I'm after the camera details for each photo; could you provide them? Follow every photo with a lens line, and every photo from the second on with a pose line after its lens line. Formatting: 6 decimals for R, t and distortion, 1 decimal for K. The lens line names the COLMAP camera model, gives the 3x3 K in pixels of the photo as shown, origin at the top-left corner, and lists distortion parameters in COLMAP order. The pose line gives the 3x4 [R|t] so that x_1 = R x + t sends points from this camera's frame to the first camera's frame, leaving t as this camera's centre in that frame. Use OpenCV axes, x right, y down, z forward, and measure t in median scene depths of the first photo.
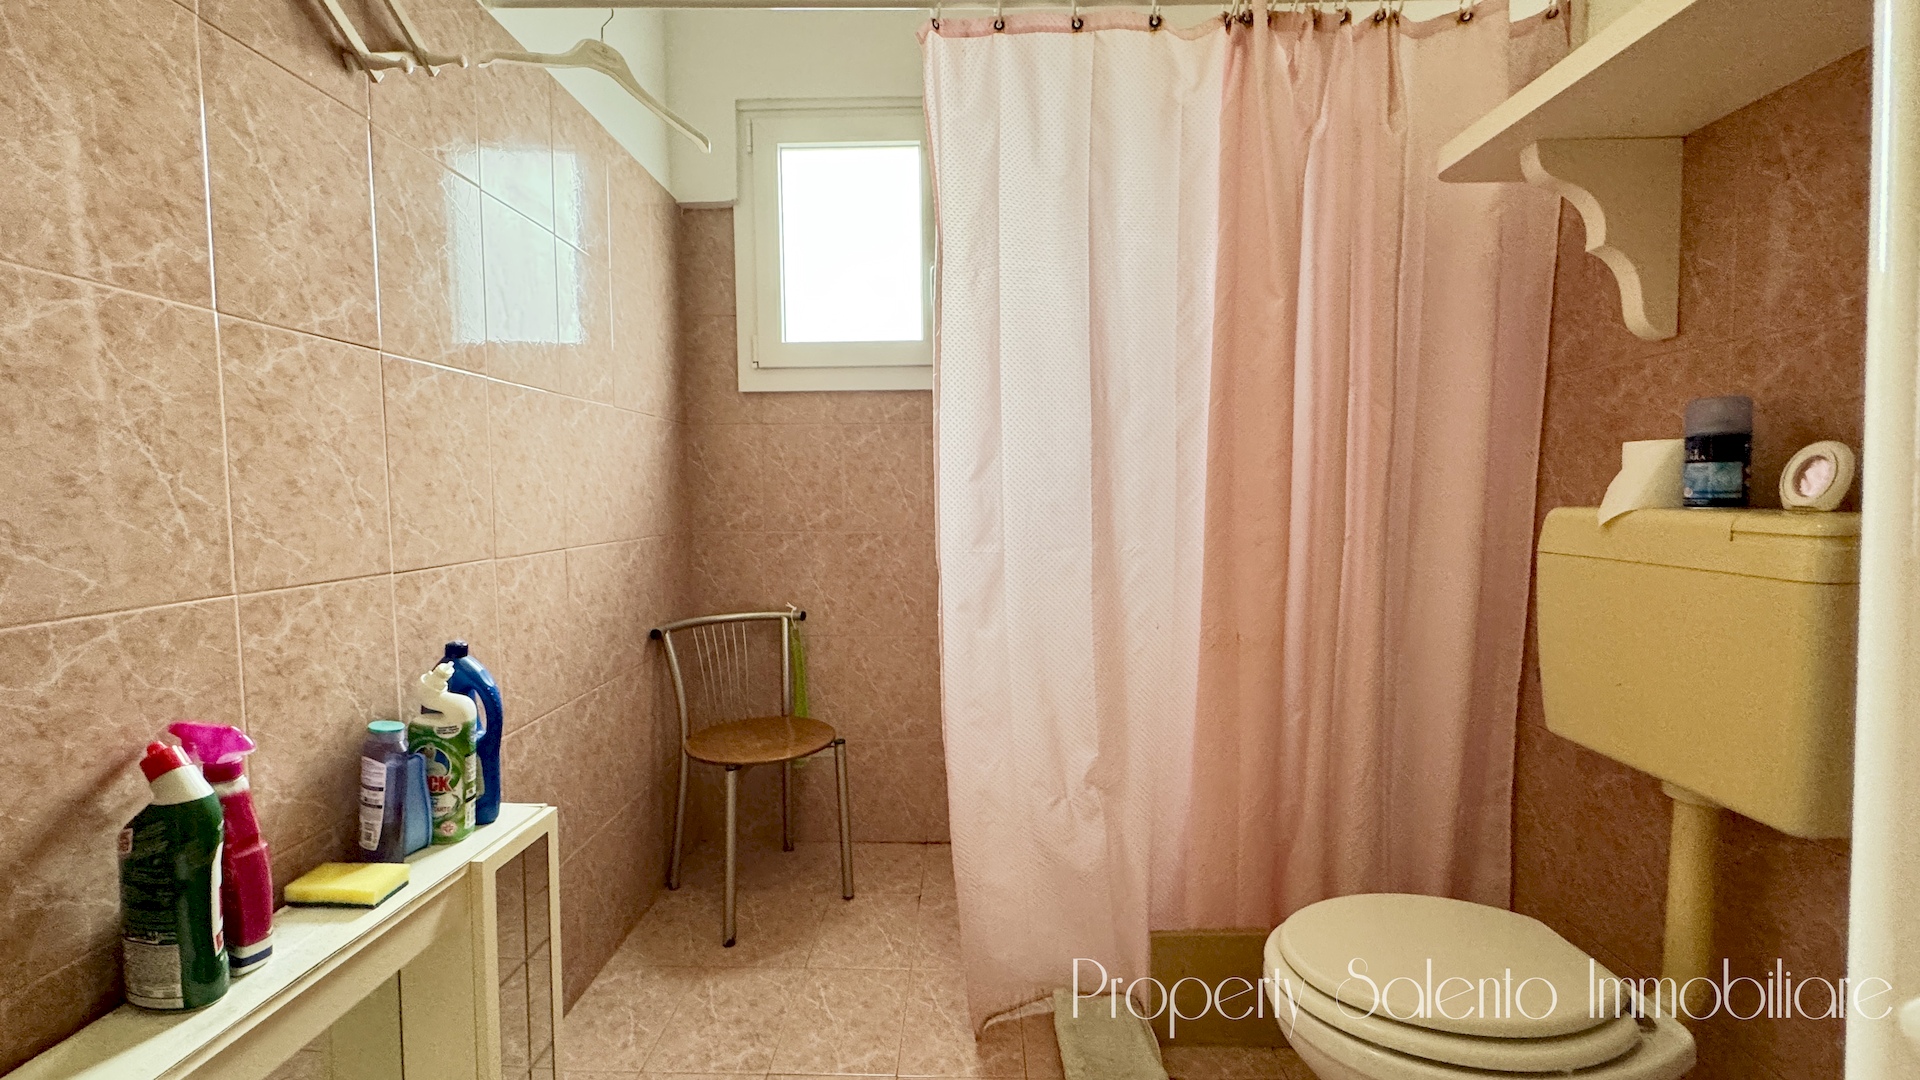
lens RADIAL K [[774.8, 0, 962.0], [0, 774.8, 537.8], [0, 0, 1]] dist [-0.002212, 0.001055]
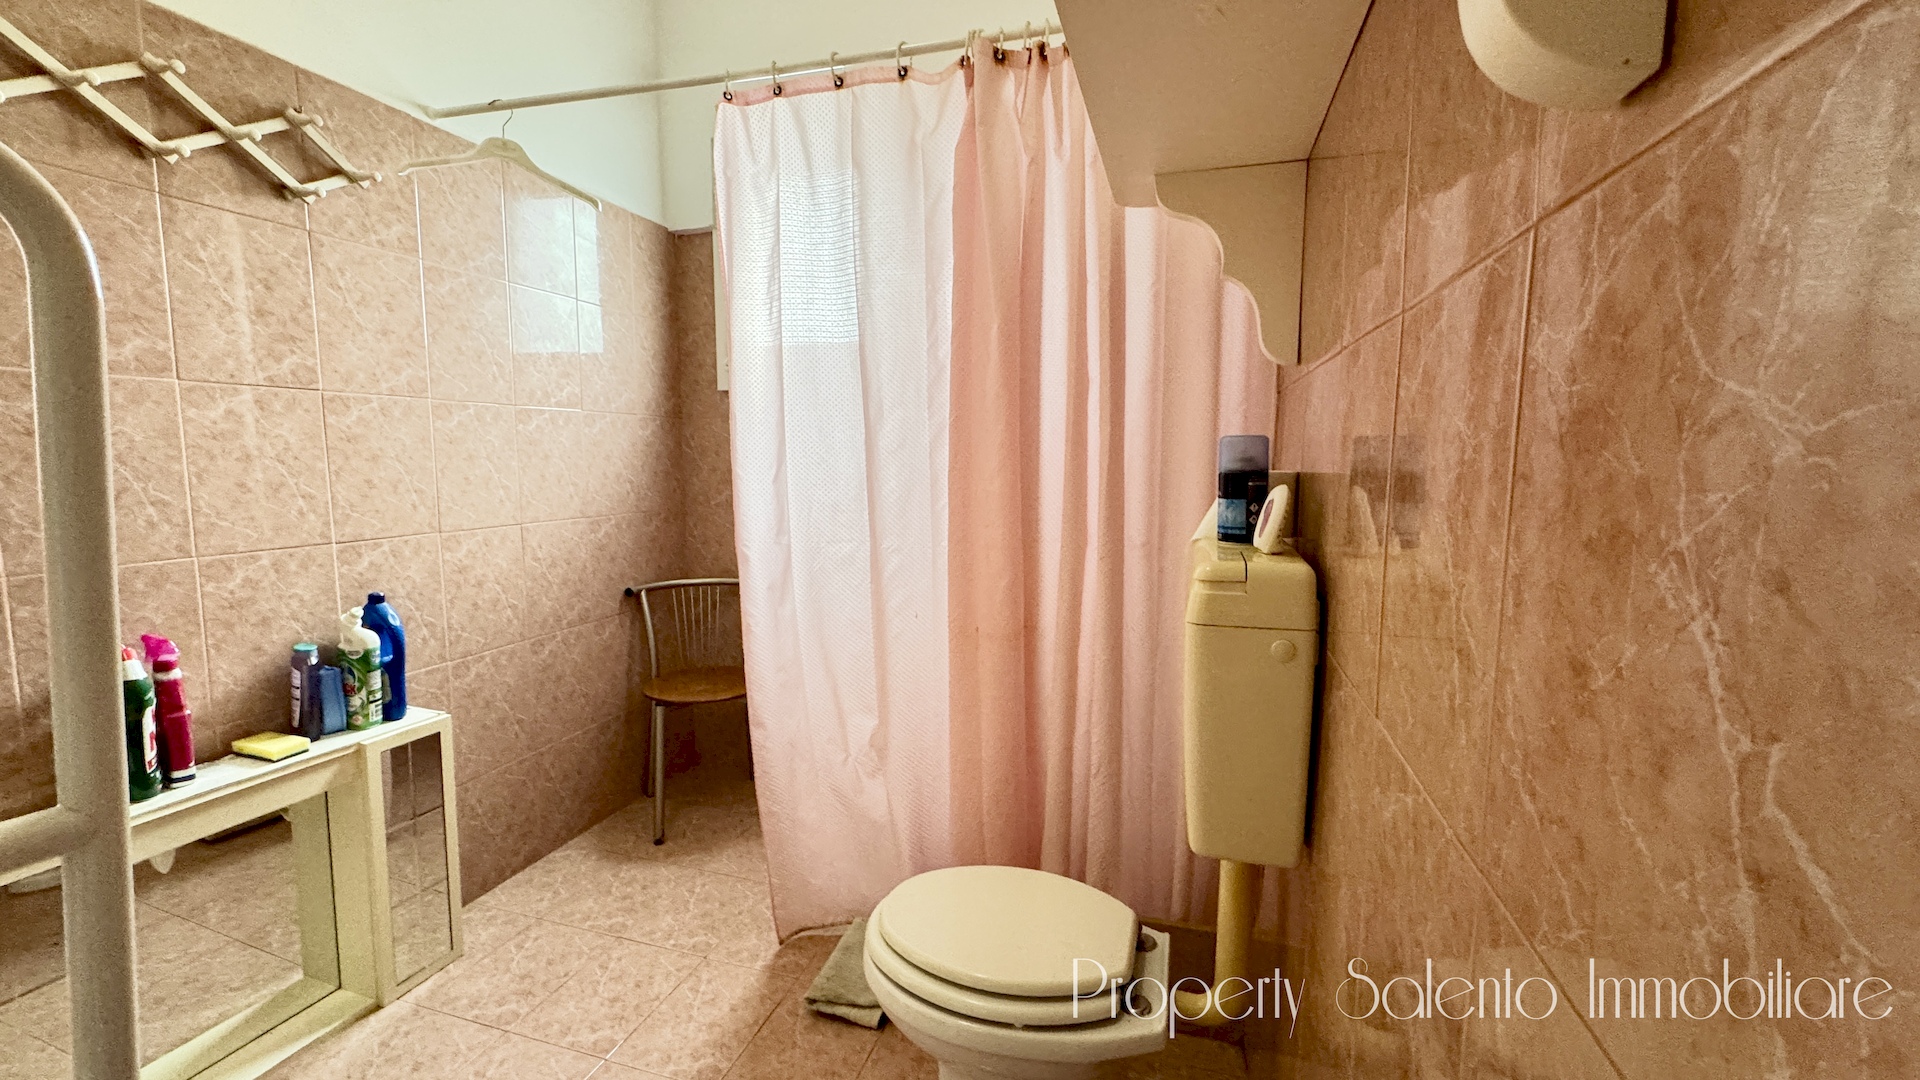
lens RADIAL K [[774.8, 0, 957.9], [0, 774.8, 539.3], [0, 0, 1]] dist [-0.002212, 0.001055]
pose [[0.962339, 0.043592, -0.268334, 0.788325], [-0.030315, 0.998111, 0.053428, -0.075971], [0.270157, -0.043281, 0.961843, -0.084555]]
